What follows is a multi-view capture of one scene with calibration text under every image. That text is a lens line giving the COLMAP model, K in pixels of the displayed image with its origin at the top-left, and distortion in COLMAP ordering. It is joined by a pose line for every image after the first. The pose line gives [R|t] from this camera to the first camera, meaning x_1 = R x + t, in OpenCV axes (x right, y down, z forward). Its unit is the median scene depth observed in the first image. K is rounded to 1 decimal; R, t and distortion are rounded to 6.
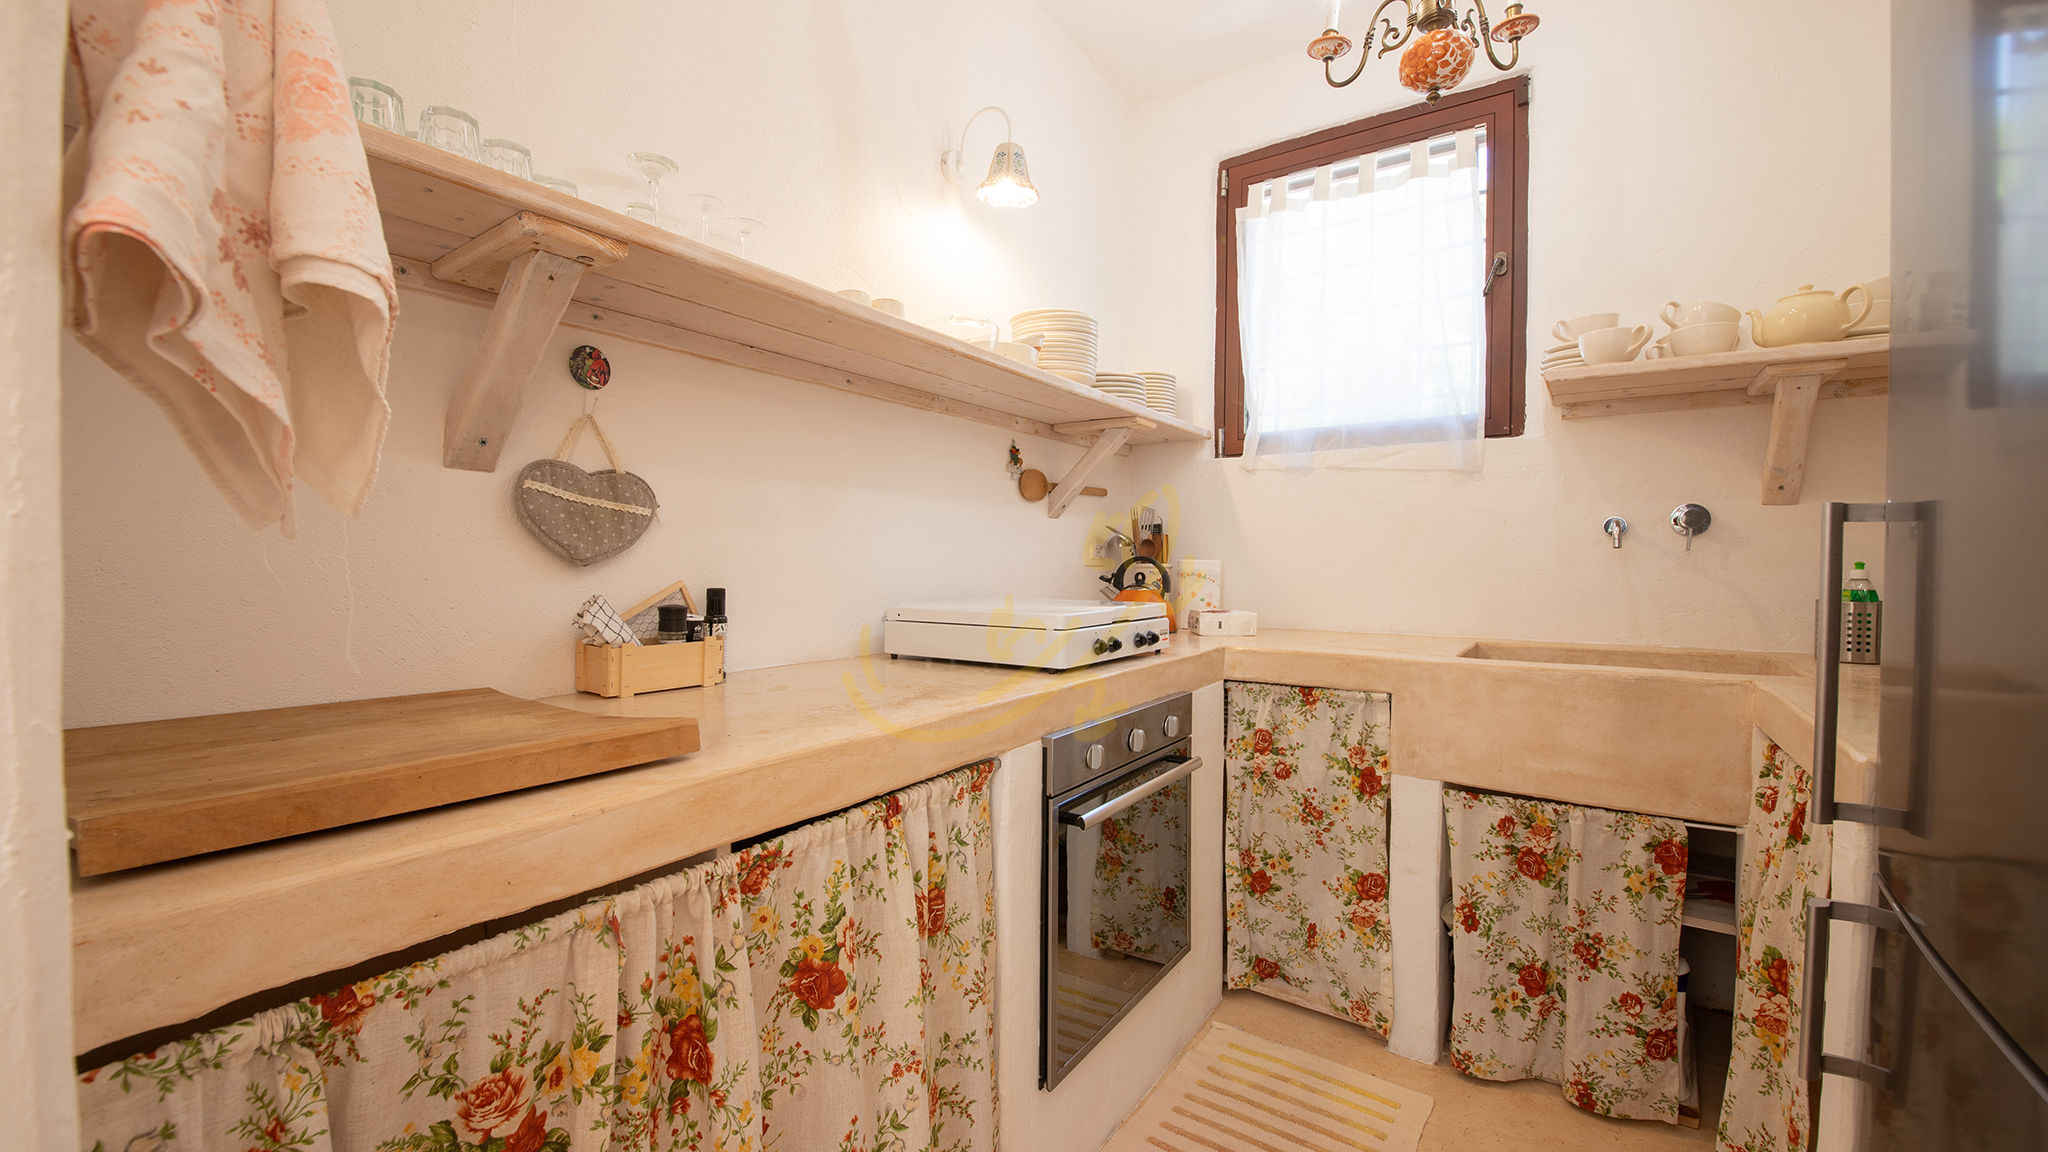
lens RADIAL K [[835.3, 0, 1024.0], [0, 835.3, 576.0], [0, 0, 1]] dist [0.000557, -0.026114]
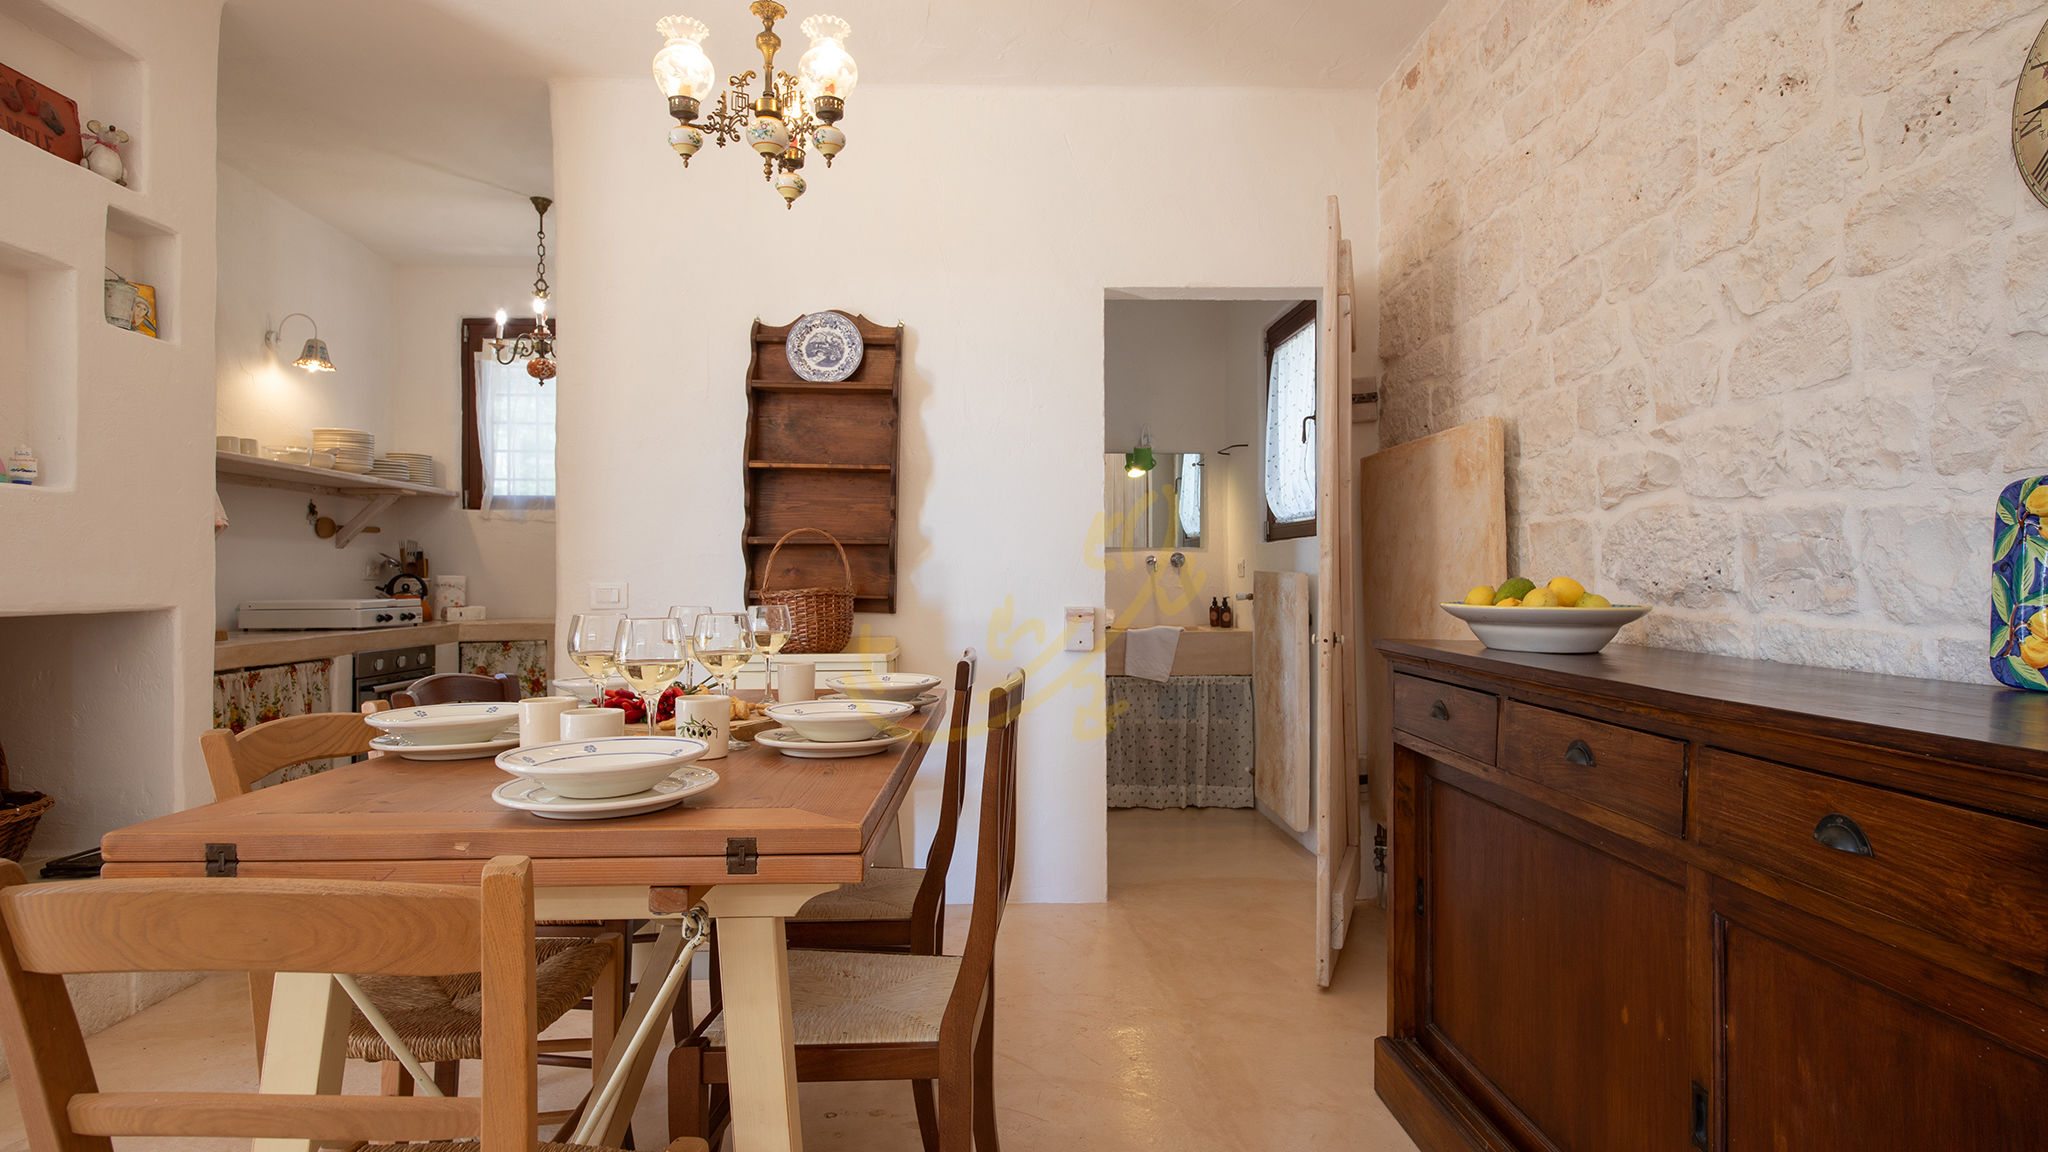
lens RADIAL K [[1048.9, 0, 1024.0], [0, 1048.9, 576.0], [0, 0, 1]] dist [0.000900, -0.000727]
pose [[0.790564, -0.005725, 0.612353, -0.197054], [0.017613, 0.999755, -0.013391, 0.037044], [-0.612127, 0.021372, 0.790471, -1.670845]]
